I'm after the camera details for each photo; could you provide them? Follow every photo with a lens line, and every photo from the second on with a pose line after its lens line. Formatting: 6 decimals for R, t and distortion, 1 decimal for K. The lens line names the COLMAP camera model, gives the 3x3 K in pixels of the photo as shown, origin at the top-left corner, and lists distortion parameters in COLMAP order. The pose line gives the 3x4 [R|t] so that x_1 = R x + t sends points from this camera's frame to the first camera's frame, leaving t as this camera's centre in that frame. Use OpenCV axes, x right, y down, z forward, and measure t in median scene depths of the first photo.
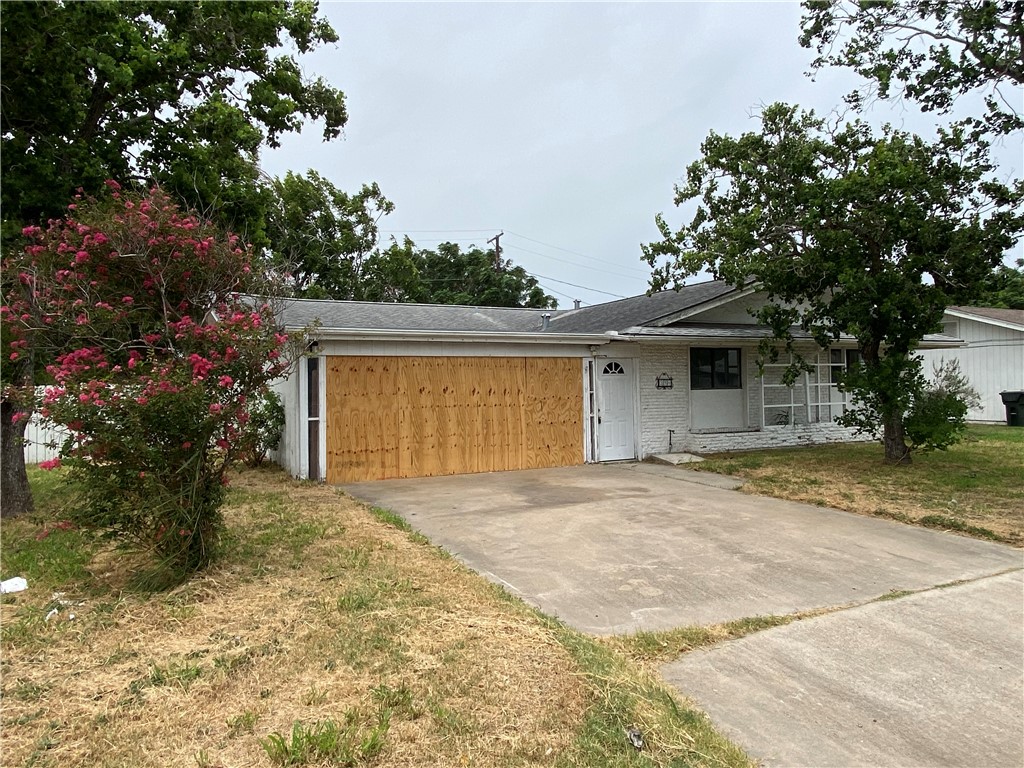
lens RADIAL K [[684.3, 0, 510.2], [0, 684.3, 379.3], [0, 0, 1]] dist [0.008012, -0.000016]
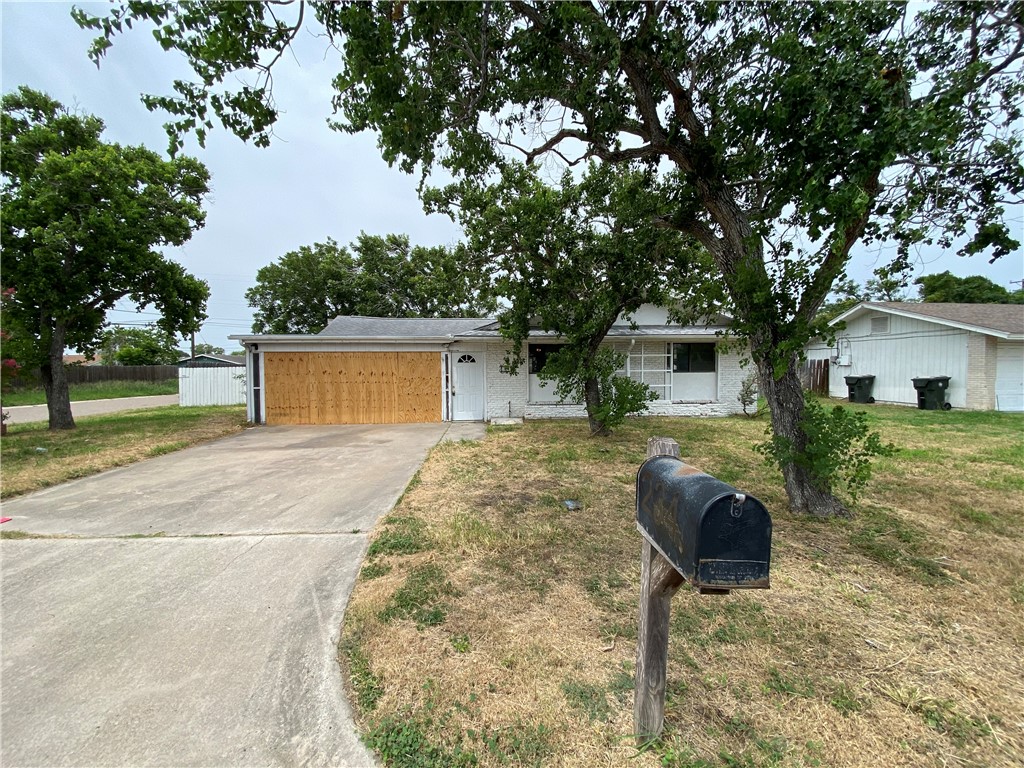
lens RADIAL K [[415.8, 0, 509.6], [0, 415.8, 386.2], [0, 0, 1]] dist [-0.002528, -0.004382]
pose [[0.929410, 0.025493, -0.368168, 0.584315], [-0.004137, 0.998268, 0.058681, -0.010337], [0.369026, -0.053016, 0.927906, 0.204191]]
